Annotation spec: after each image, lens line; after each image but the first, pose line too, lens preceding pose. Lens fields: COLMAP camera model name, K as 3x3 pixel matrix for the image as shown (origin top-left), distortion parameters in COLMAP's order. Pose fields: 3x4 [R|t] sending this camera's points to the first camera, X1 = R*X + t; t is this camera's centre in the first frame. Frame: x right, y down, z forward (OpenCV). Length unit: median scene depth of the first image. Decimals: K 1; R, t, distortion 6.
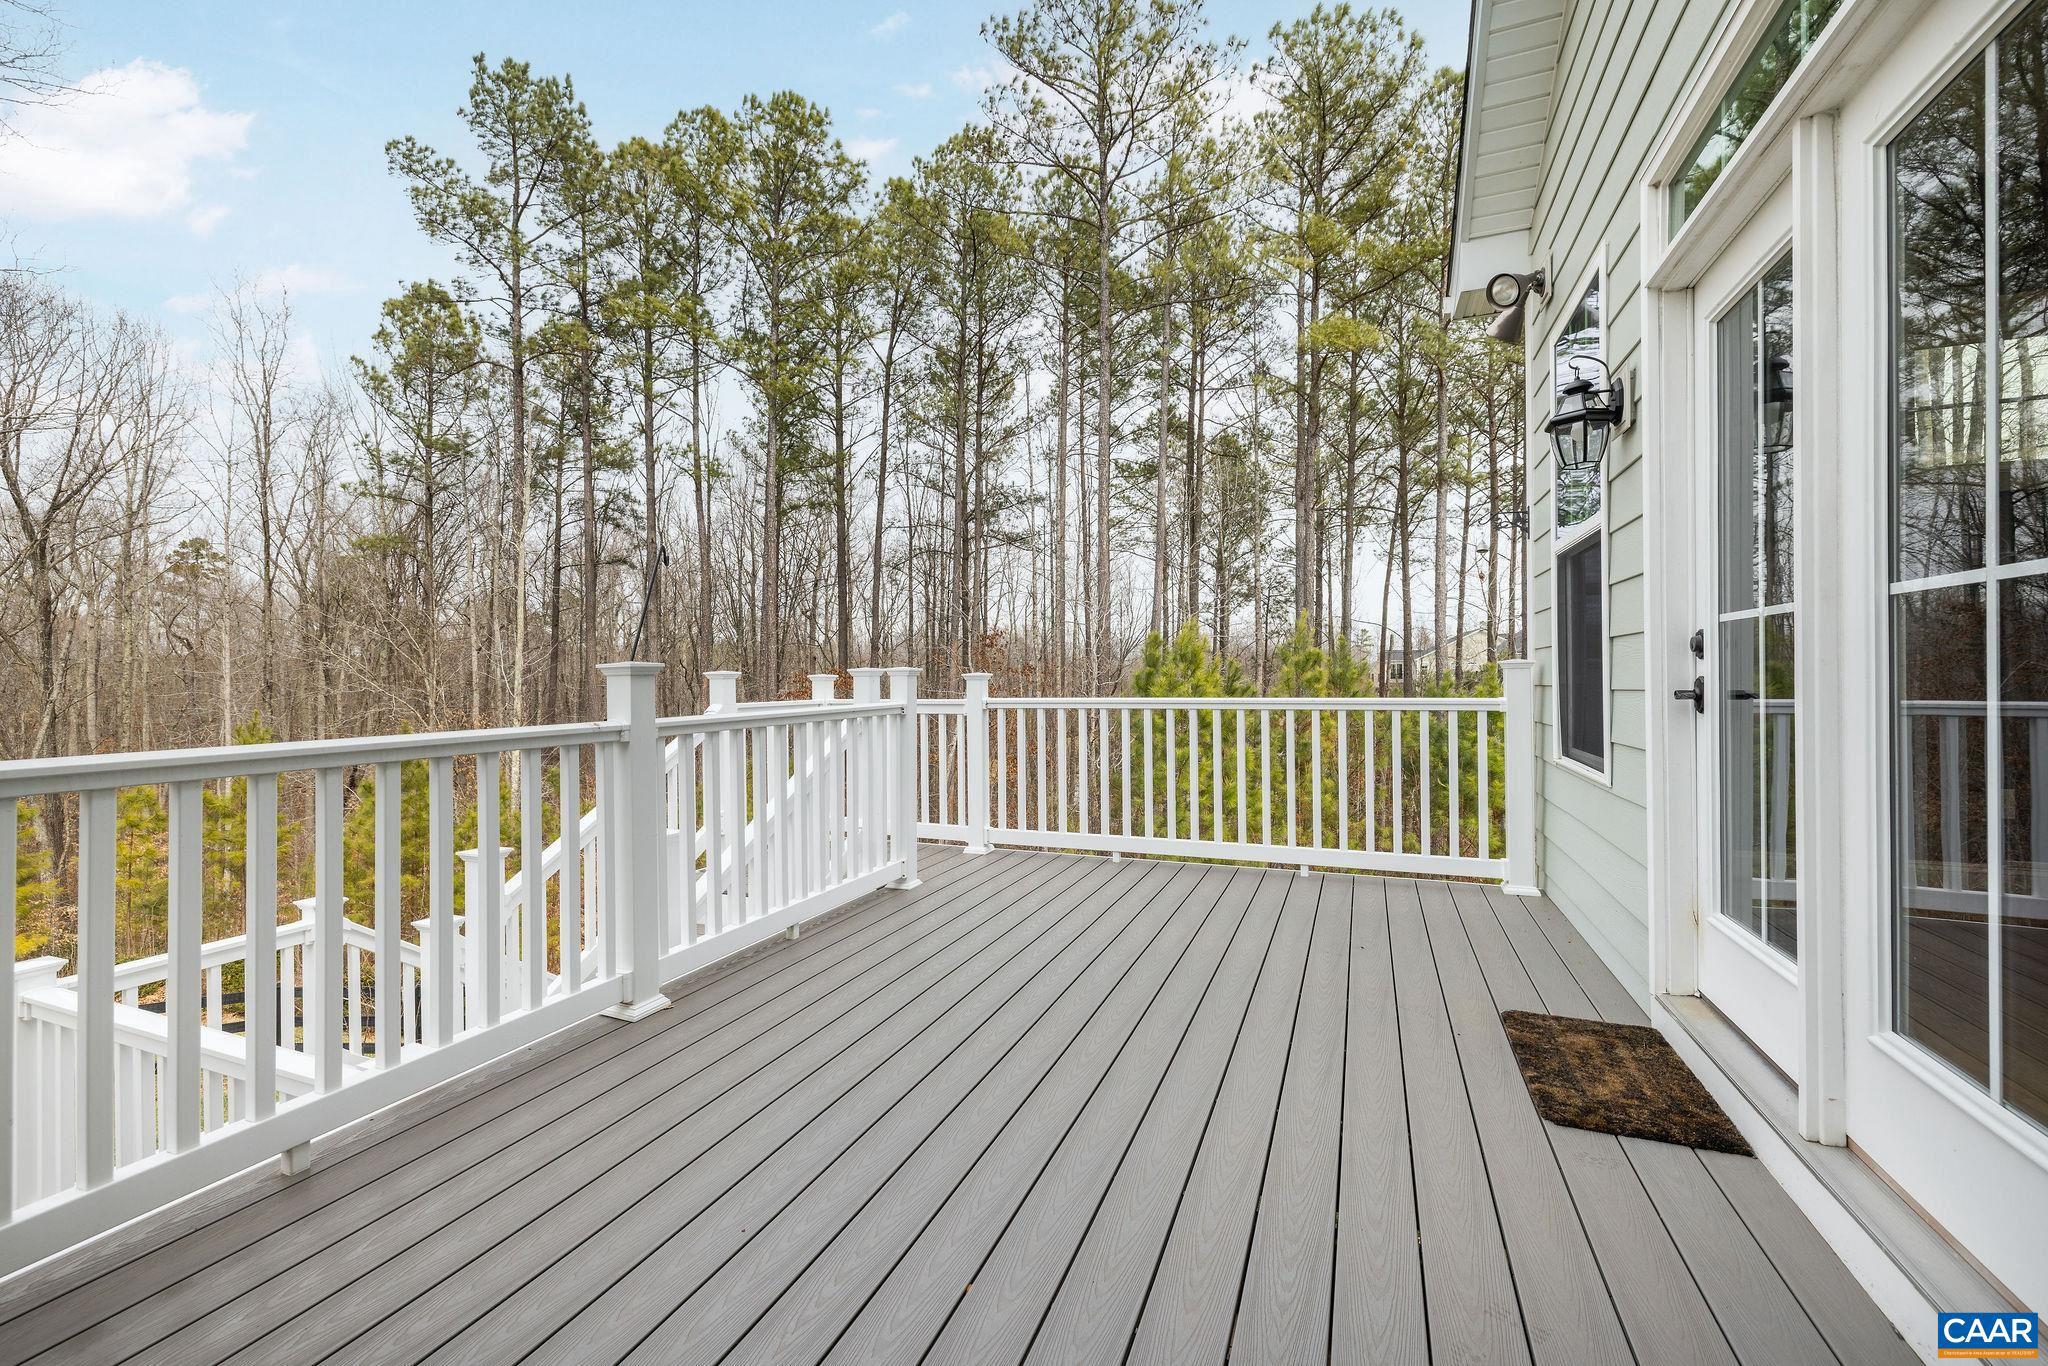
lens RADIAL K [[862.9, 0, 1008.4], [0, 862.9, 685.3], [0, 0, 1]] dist [-0.001056, 0.001018]
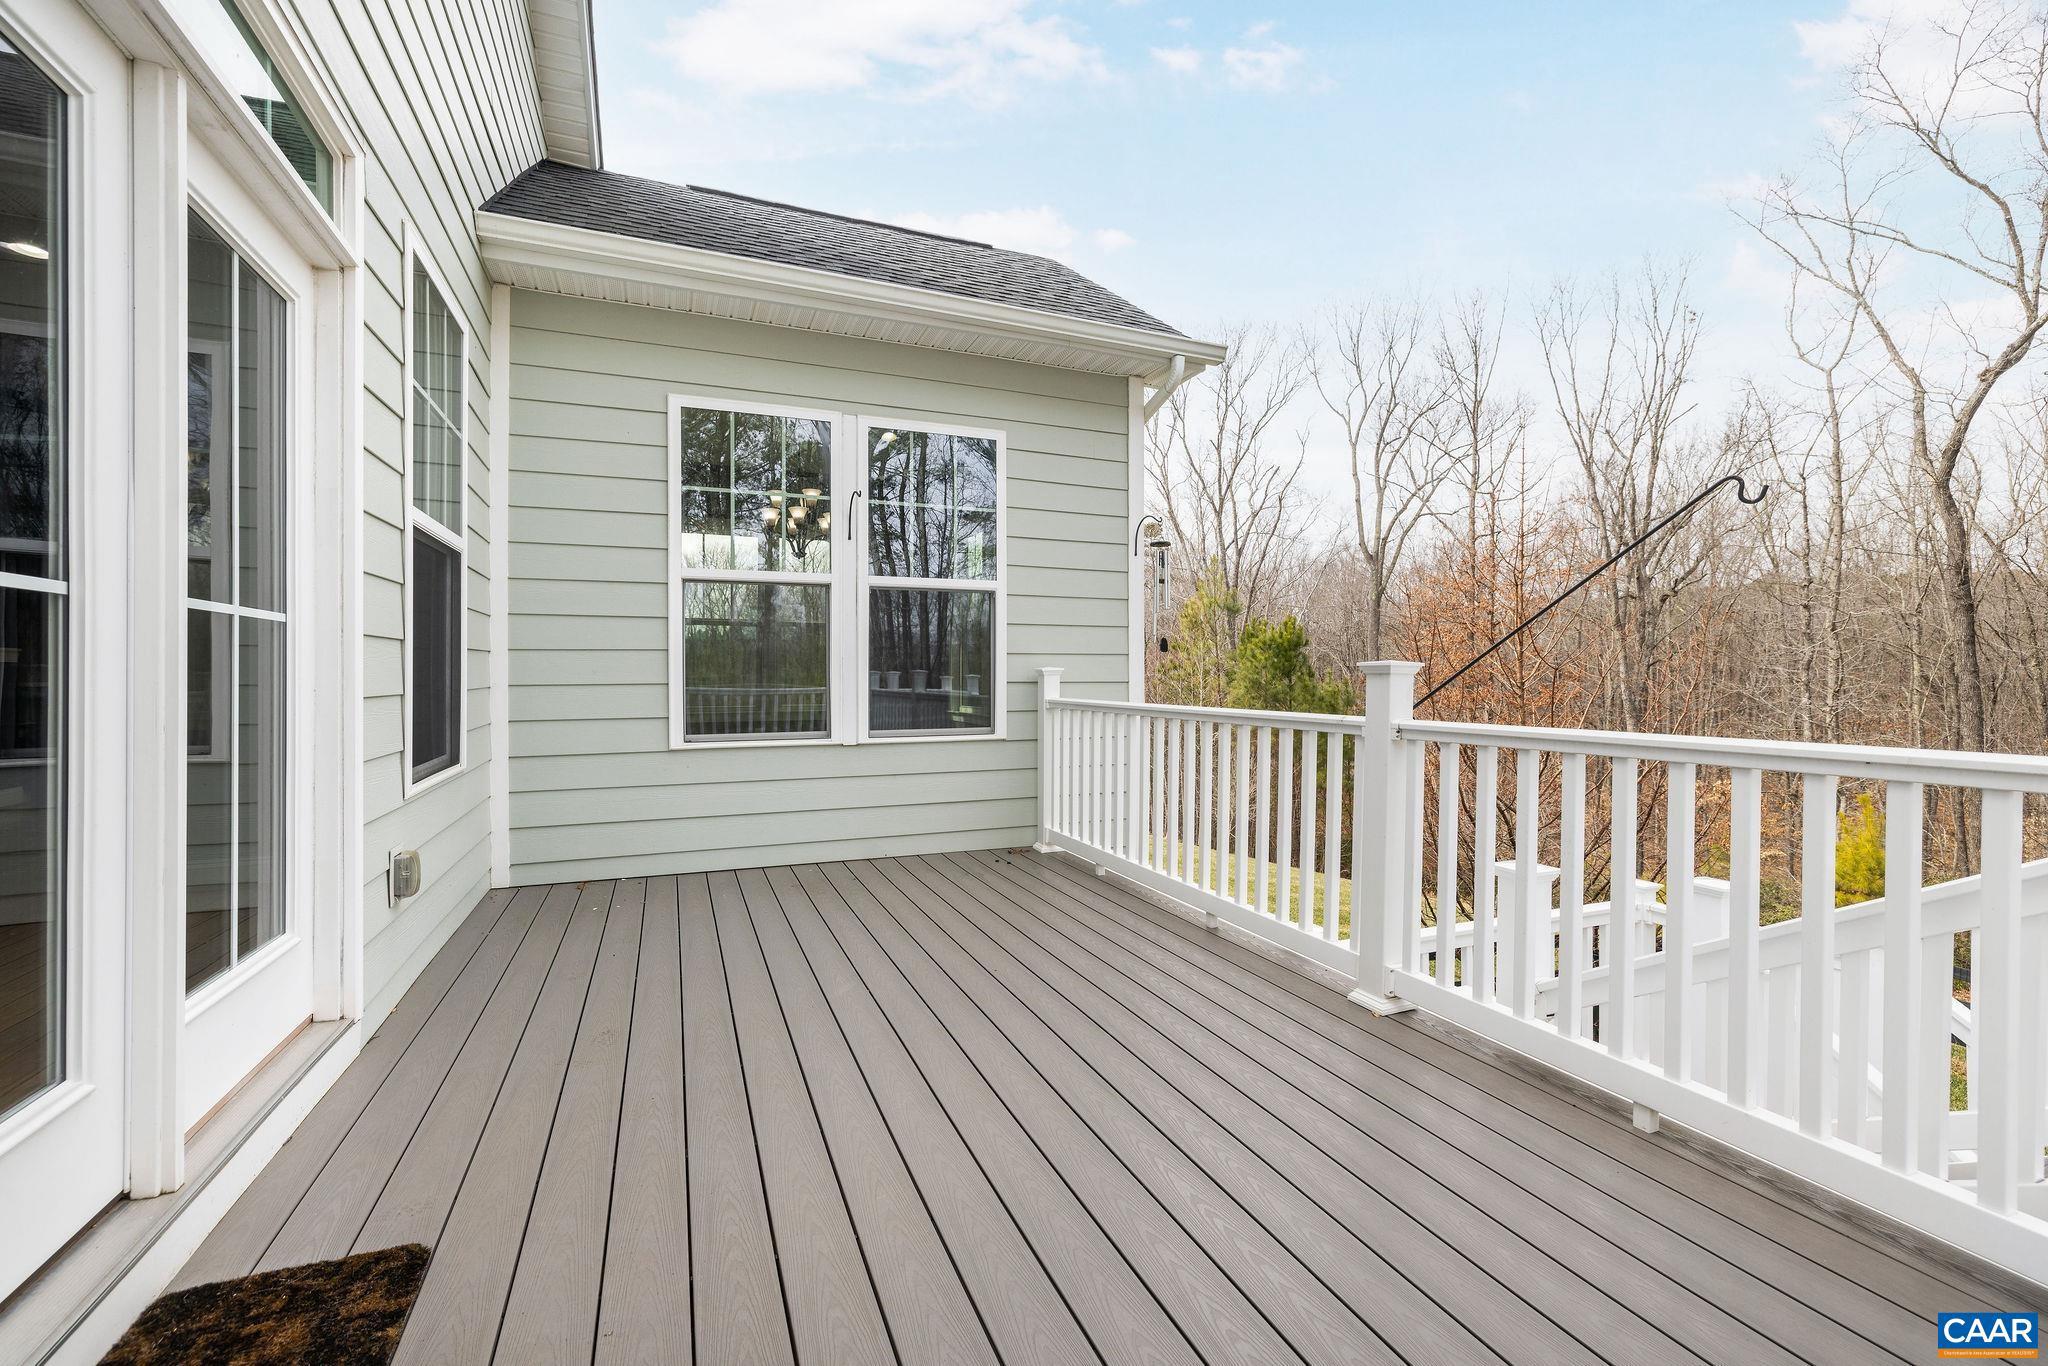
lens RADIAL K [[862.9, 0, 1007.7], [0, 862.9, 661.3], [0, 0, 1]] dist [-0.001056, 0.001018]
pose [[-0.722928, -0.001876, -0.690921, 0.640594], [0.000515, 0.999995, -0.003255, -0.021784], [0.690924, -0.002709, -0.722923, 1.576085]]
